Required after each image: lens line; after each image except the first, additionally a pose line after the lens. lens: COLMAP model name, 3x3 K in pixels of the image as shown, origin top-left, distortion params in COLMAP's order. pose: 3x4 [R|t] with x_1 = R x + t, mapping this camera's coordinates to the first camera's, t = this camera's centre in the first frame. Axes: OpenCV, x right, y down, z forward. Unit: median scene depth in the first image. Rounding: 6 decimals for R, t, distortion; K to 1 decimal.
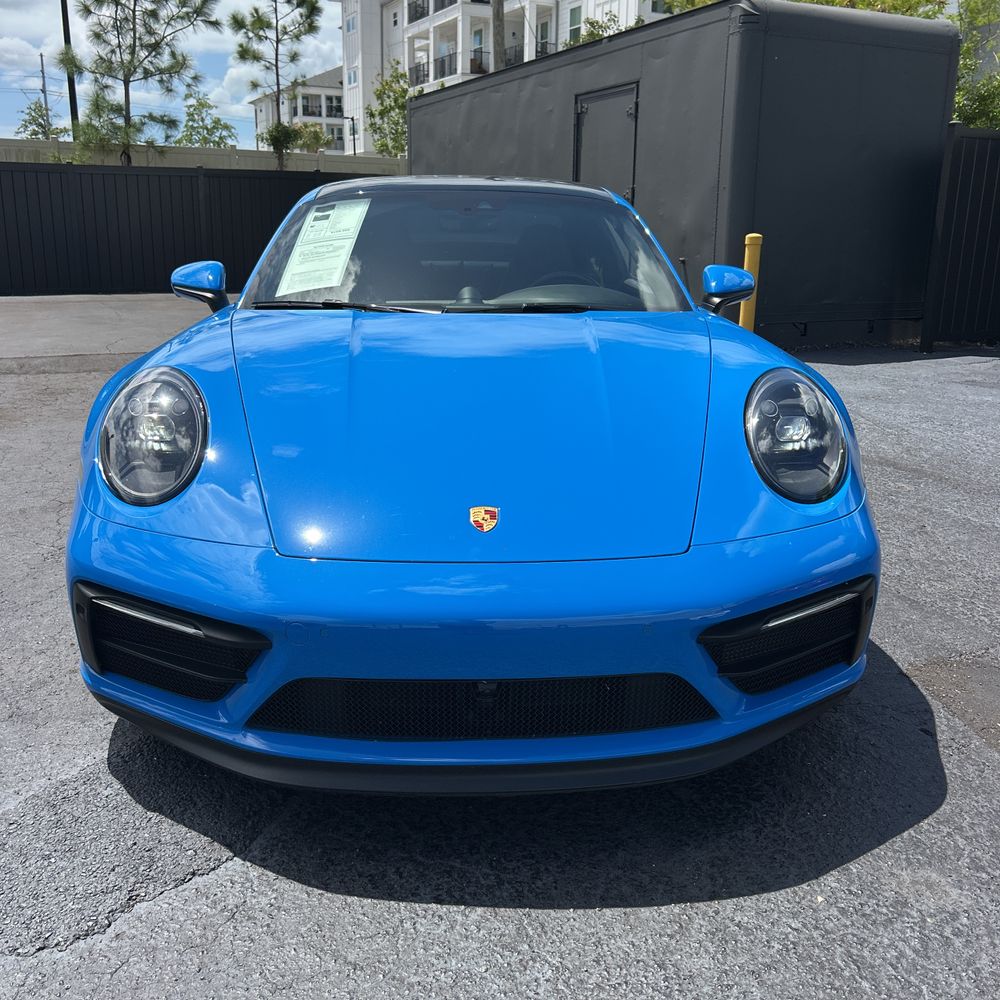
lens RADIAL K [[994.8, 0, 500.0], [0, 994.8, 500.0], [0, 0, 1]] dist [0.039413, -0.031821]
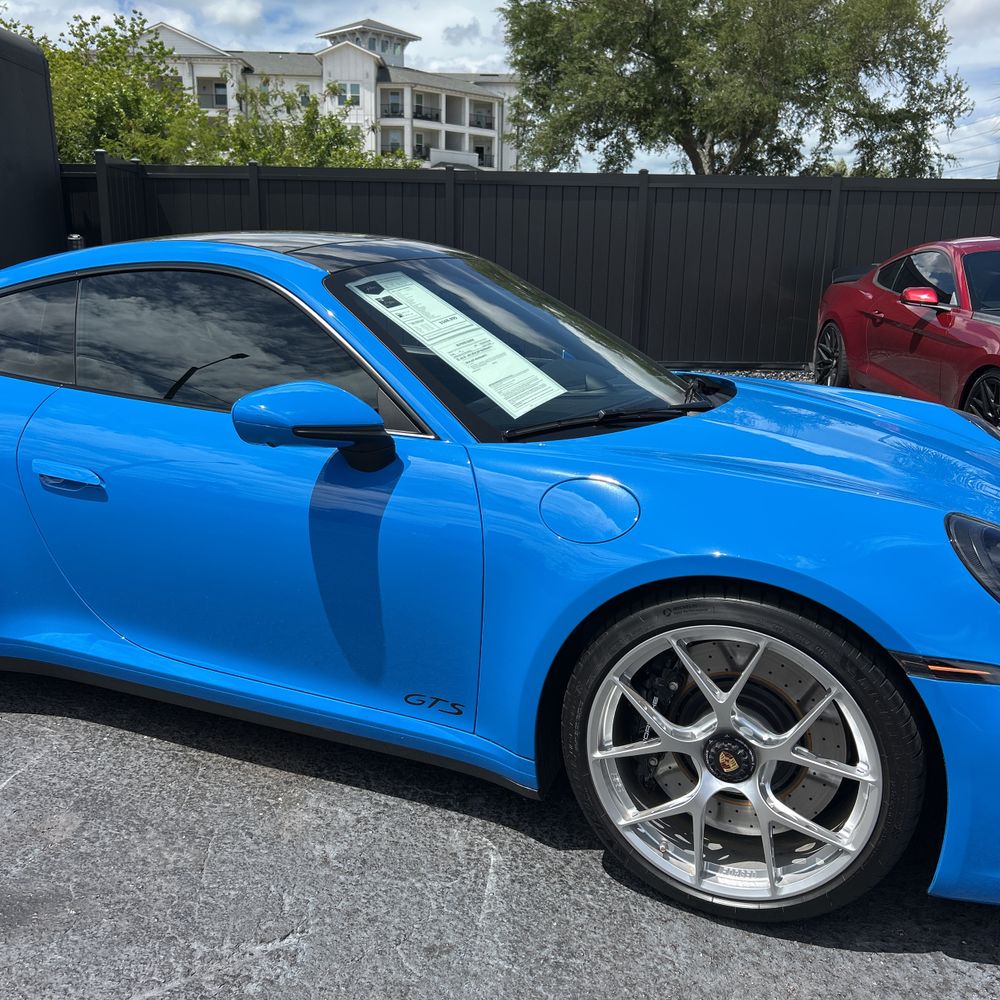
lens RADIAL K [[994.8, 0, 514.5], [0, 994.8, 502.8], [0, 0, 1]] dist [0.037852, -0.029856]
pose [[0.426561, -0.233601, 0.873771, -0.280758], [0.234424, 0.961612, 0.142644, -0.080147], [-0.873551, 0.143987, 0.464948, 0.217726]]
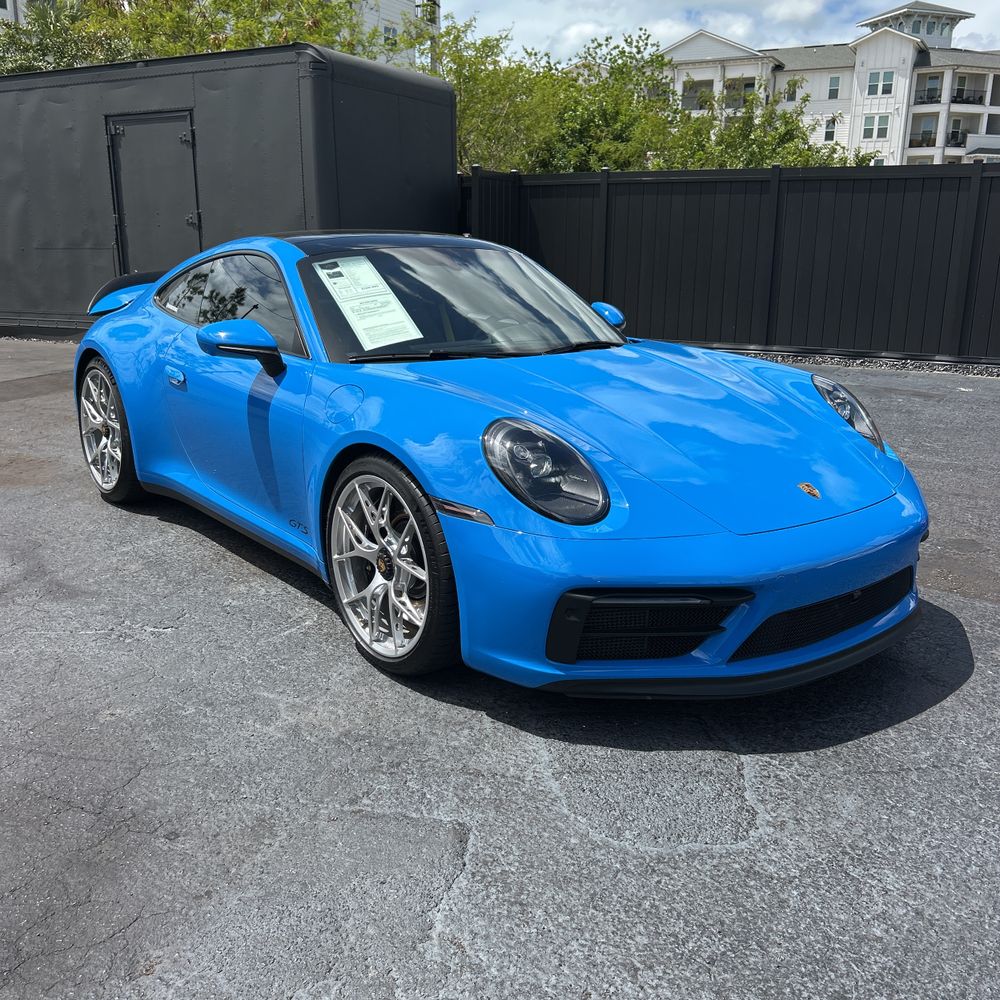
lens RADIAL K [[994.8, 0, 500.0], [0, 994.8, 500.0], [0, 0, 1]] dist [0.039413, -0.031821]
pose [[0.811746, -0.156483, 0.562656, -0.243093], [0.159931, 0.986168, 0.043535, -0.020665], [-0.561685, 0.054647, 0.825544, 0.003528]]
